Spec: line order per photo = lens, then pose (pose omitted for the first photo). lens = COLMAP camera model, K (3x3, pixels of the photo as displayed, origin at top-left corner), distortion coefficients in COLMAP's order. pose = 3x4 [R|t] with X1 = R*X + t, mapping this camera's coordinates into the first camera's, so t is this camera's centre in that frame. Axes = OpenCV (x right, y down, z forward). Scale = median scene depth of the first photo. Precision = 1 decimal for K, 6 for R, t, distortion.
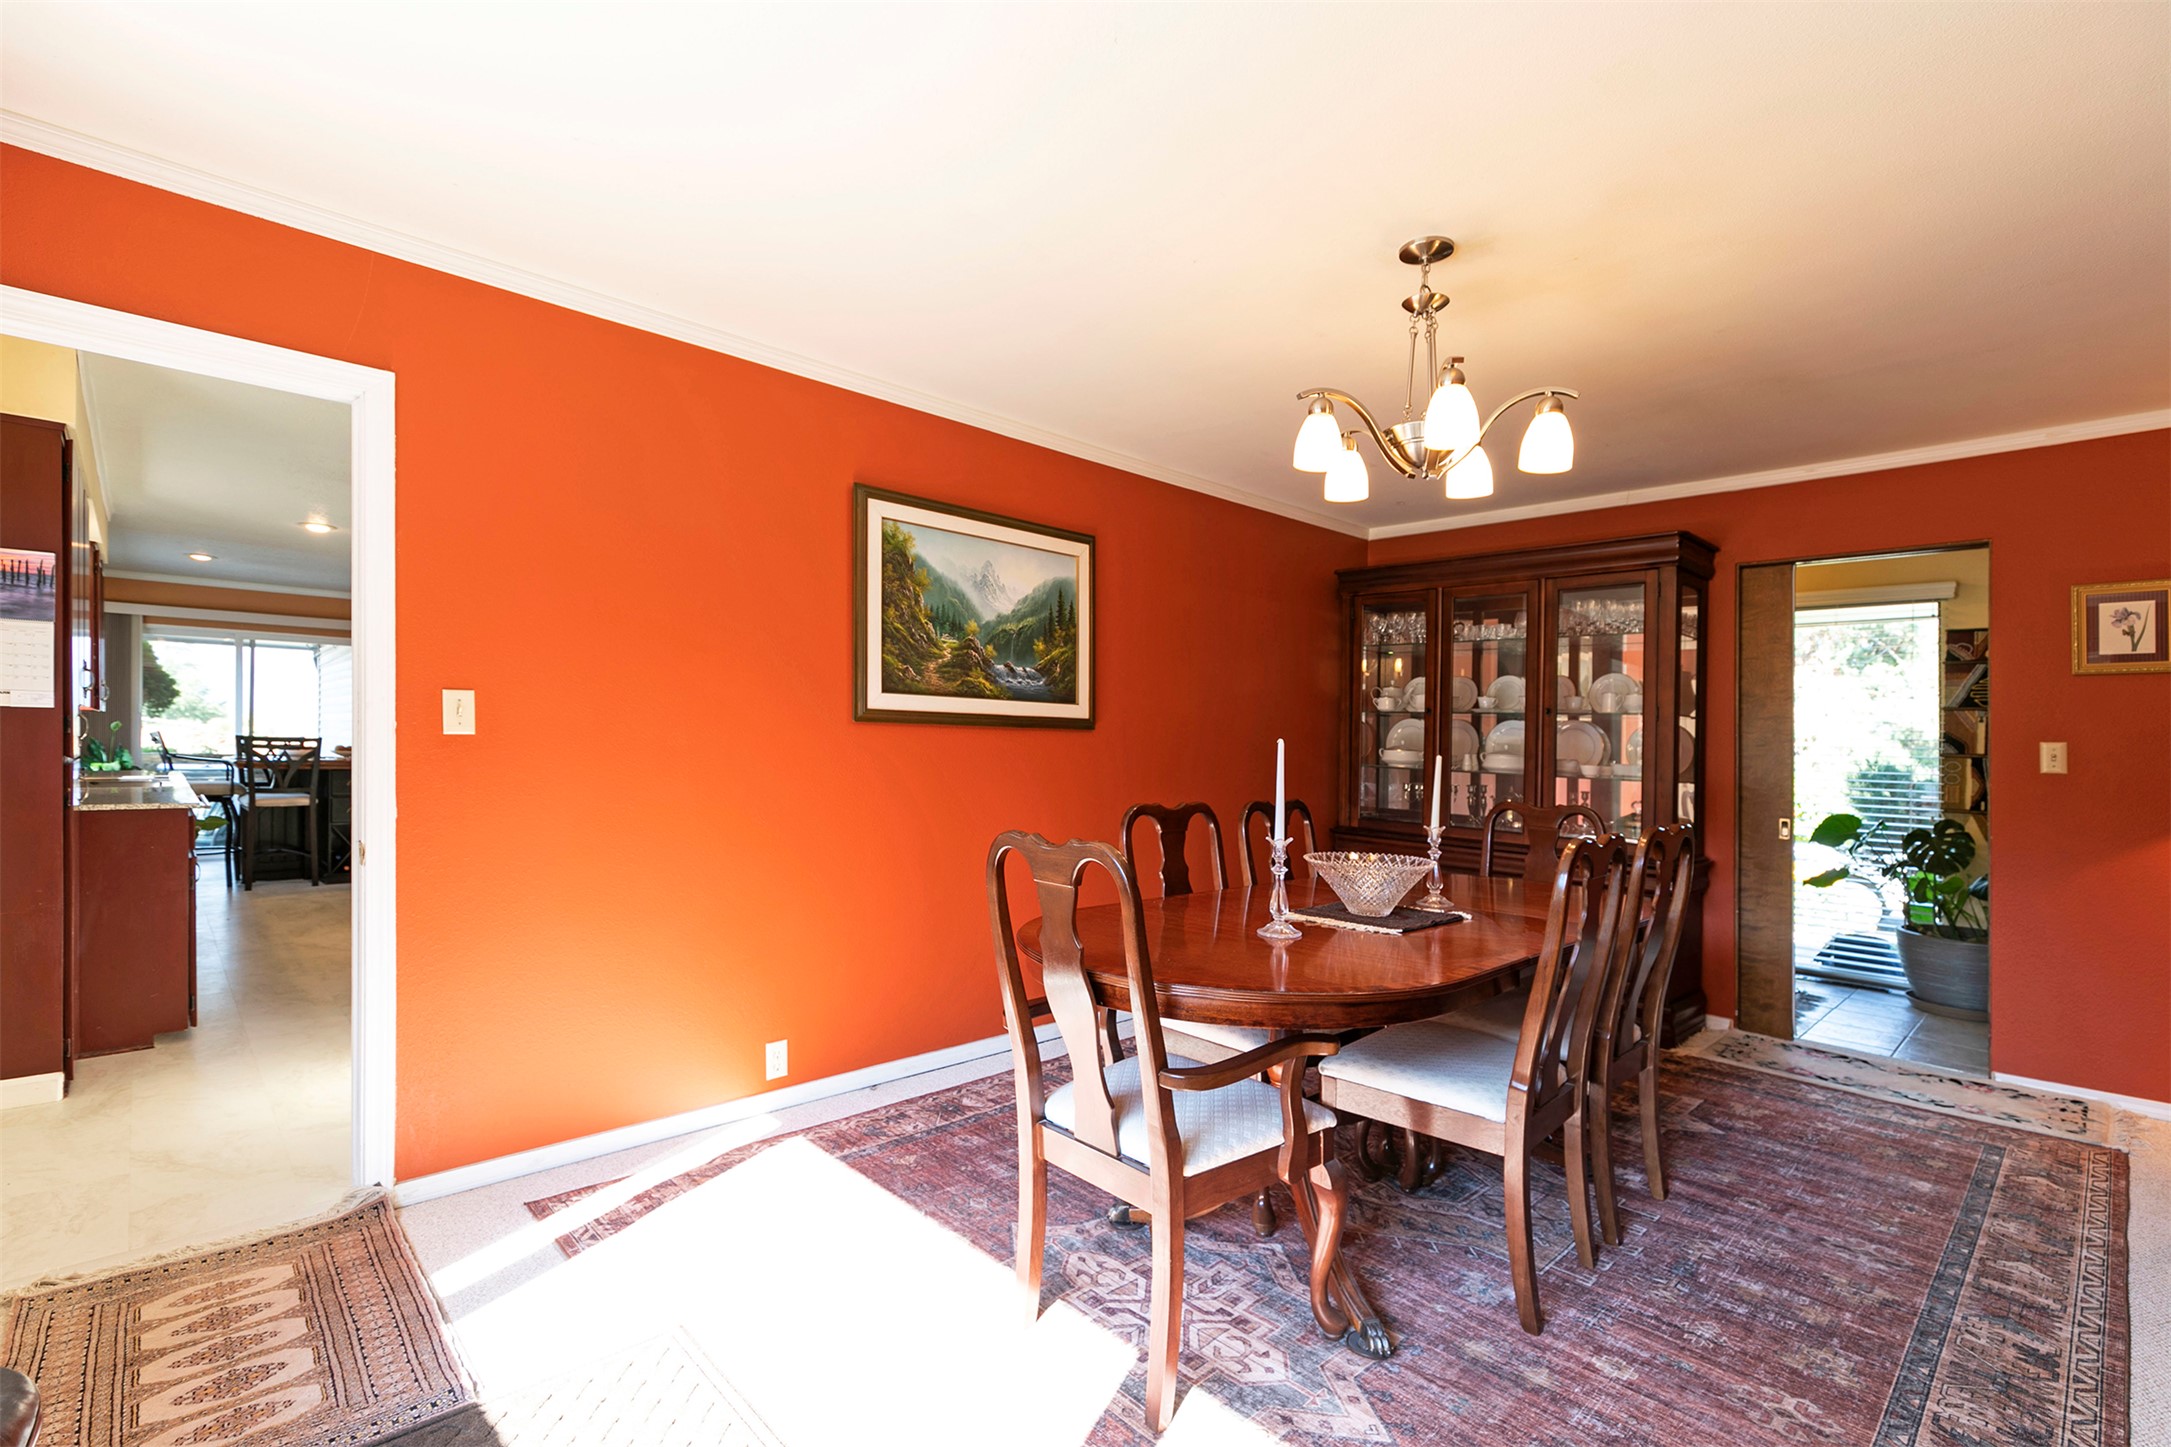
lens RADIAL K [[973.2, 0, 1100.1], [0, 973.2, 733.6], [0, 0, 1]] dist [0.004729, -0.000003]
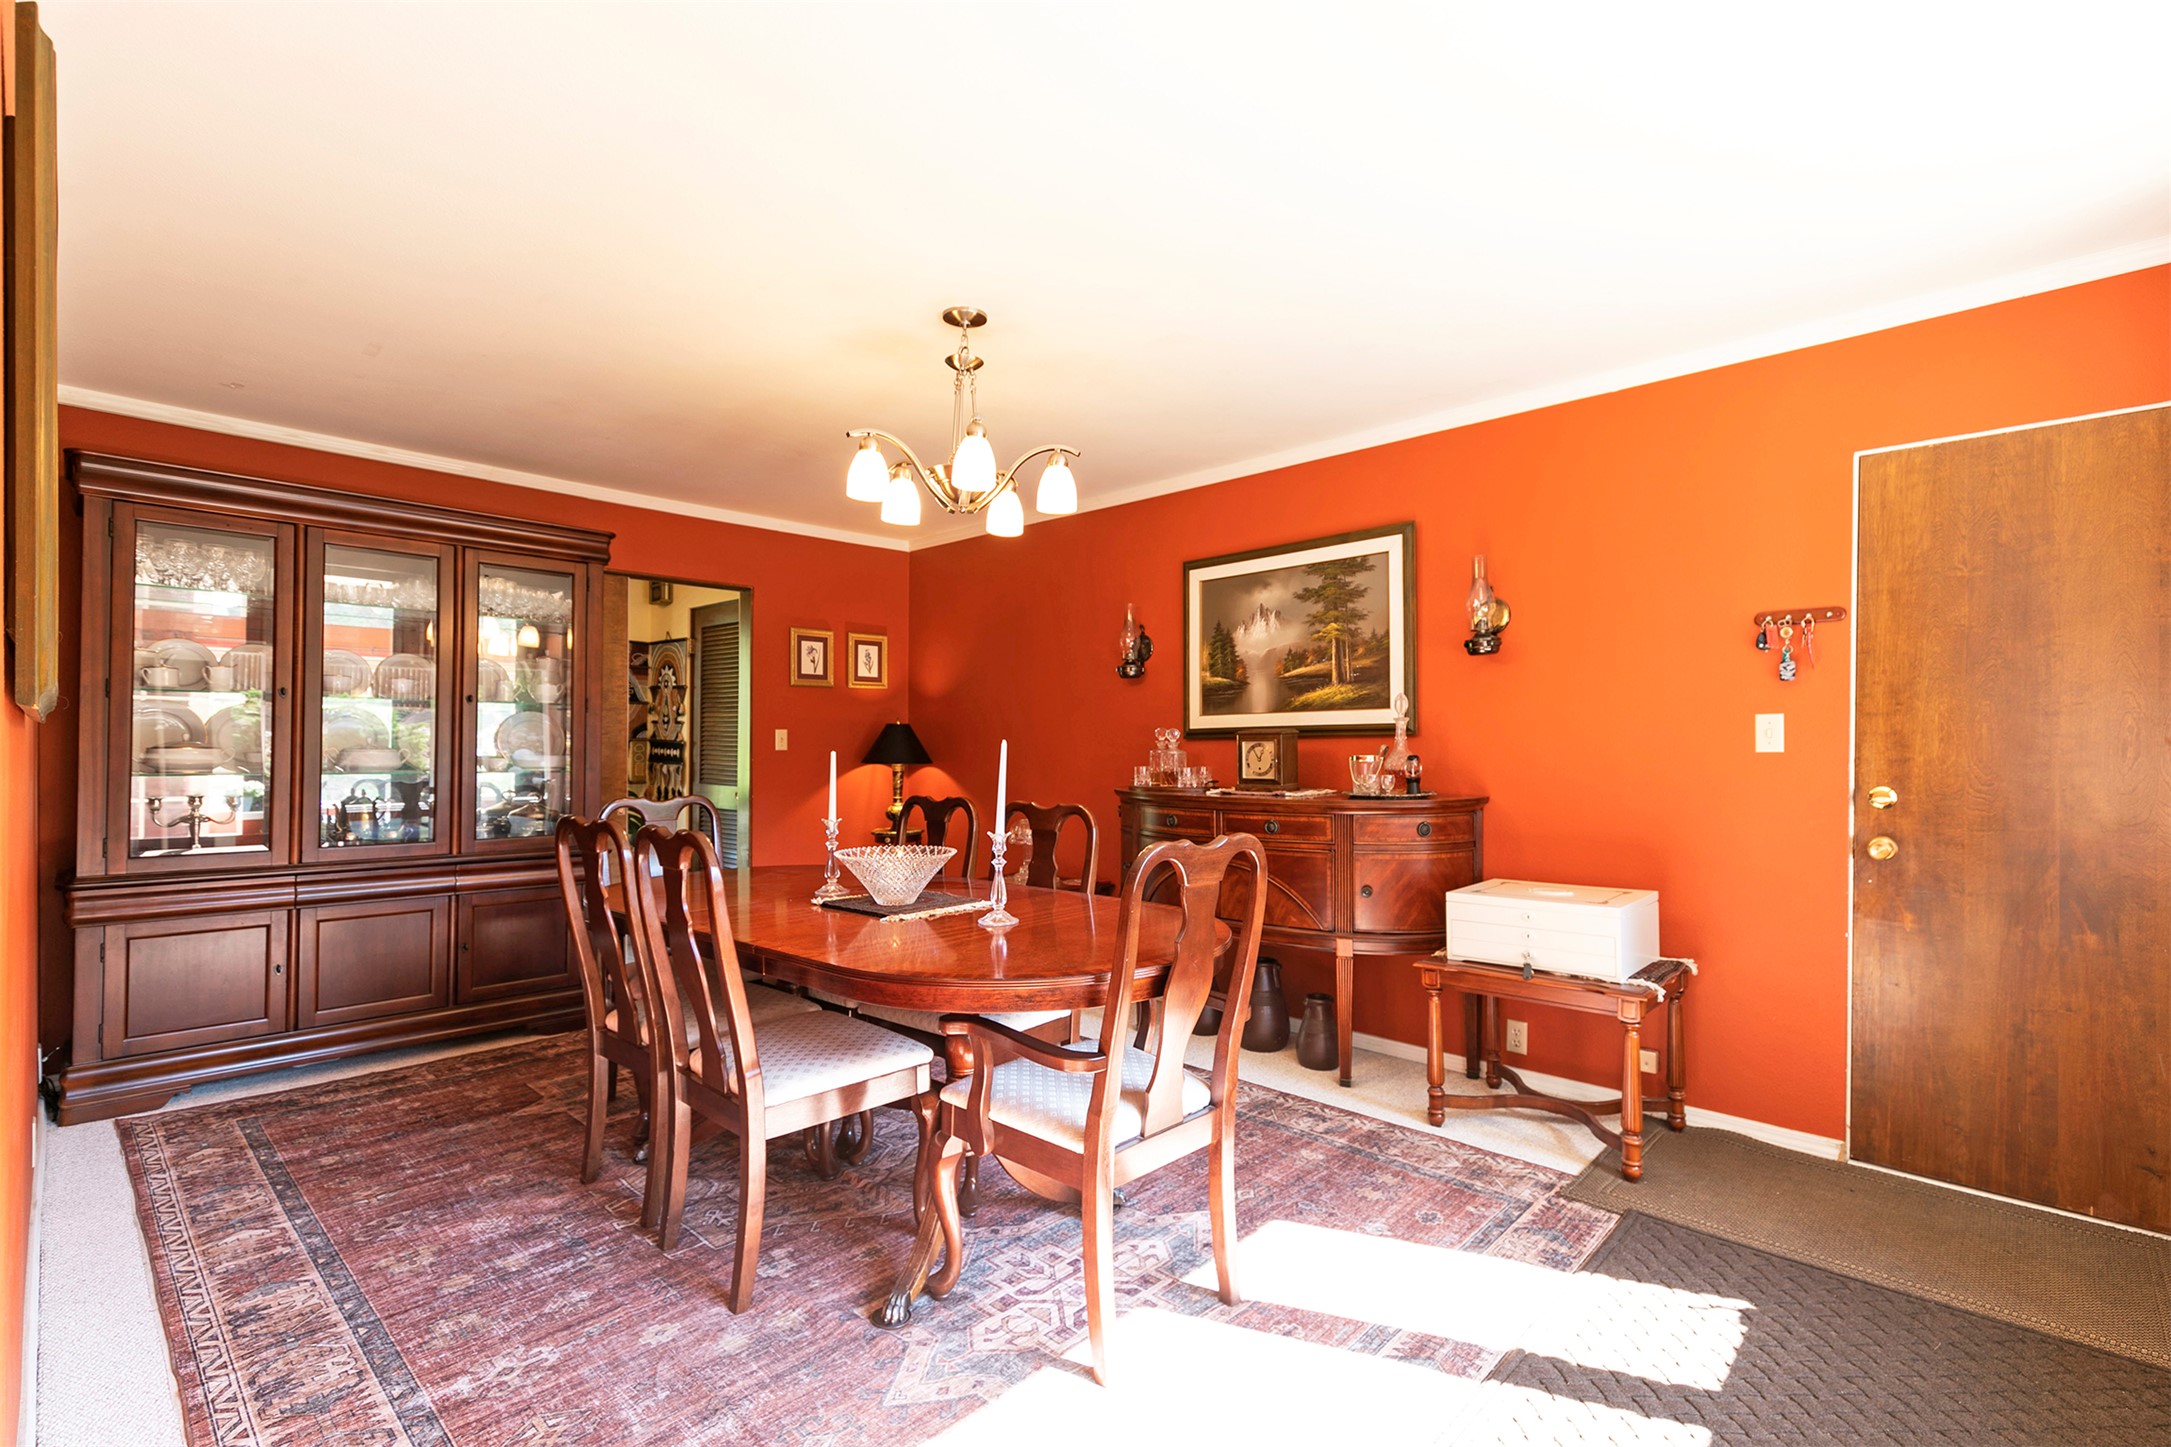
lens RADIAL K [[973.2, 0, 1100.1], [0, 973.2, 733.6], [0, 0, 1]] dist [0.004729, -0.000003]
pose [[-0.049716, -0.000532, 0.998763, -0.571259], [-0.010613, 0.999944, 0.000004, -0.003386], [-0.998707, -0.010599, -0.049719, 0.602471]]
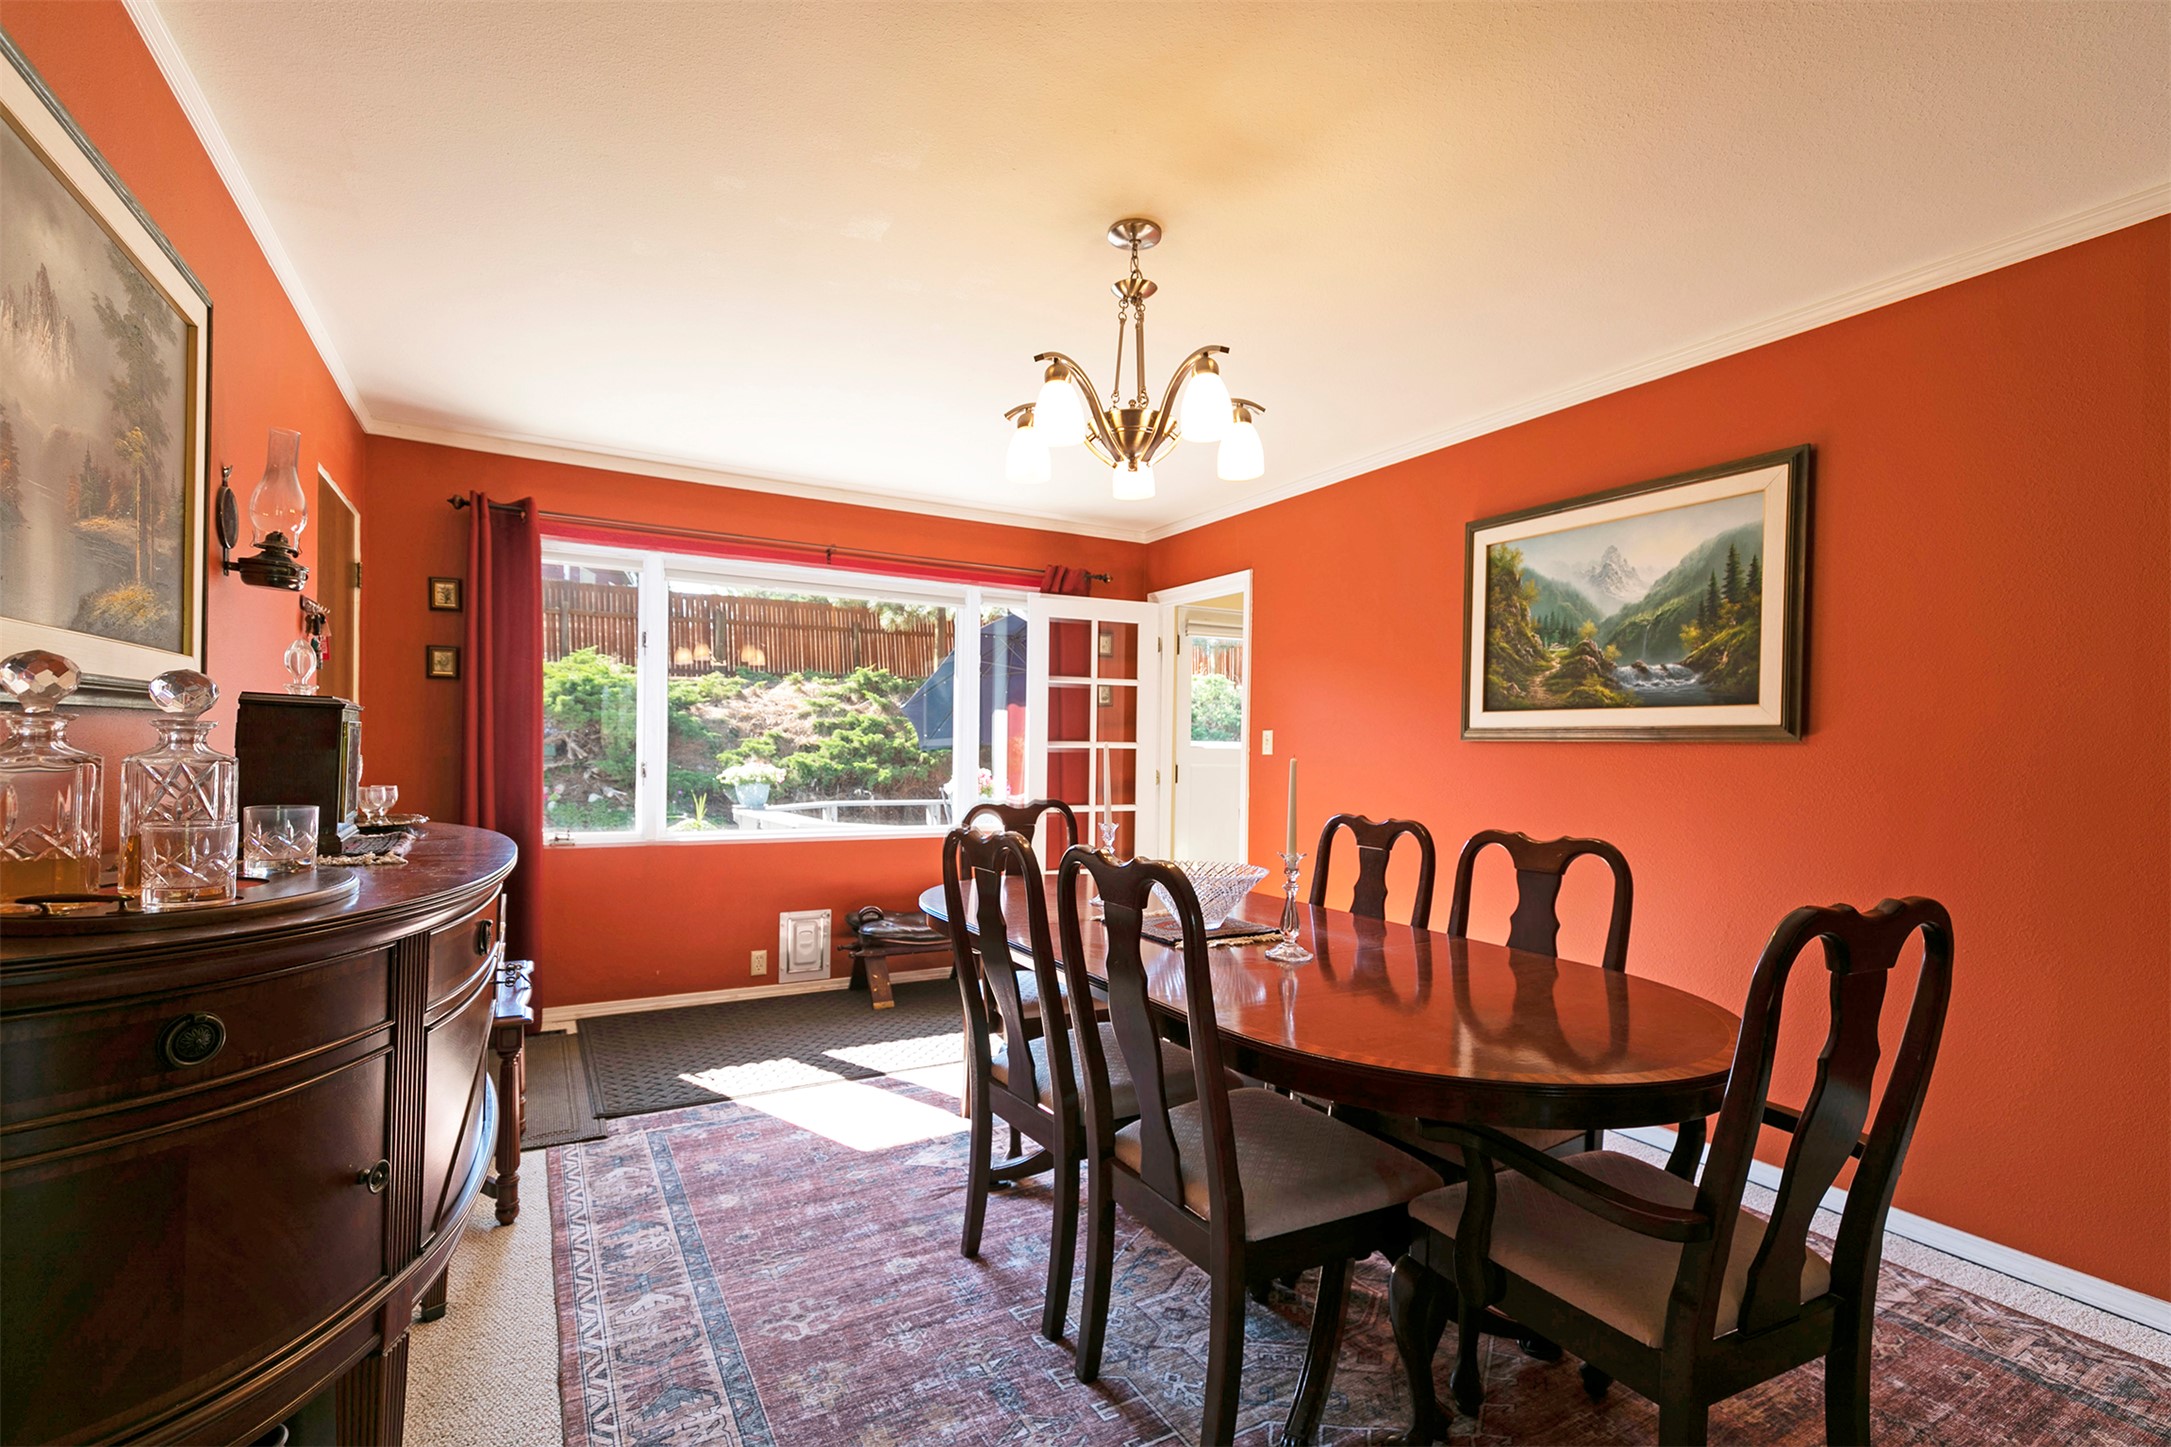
lens RADIAL K [[982.5, 0, 1082.1], [0, 982.5, 778.7], [0, 0, 1]] dist [0.001412, -0.000089]
pose [[-0.243762, 0.001525, -0.969834, 0.874607], [-0.015829, 0.999859, 0.005550, 0.029583], [0.969706, 0.016705, -0.243704, 0.804424]]
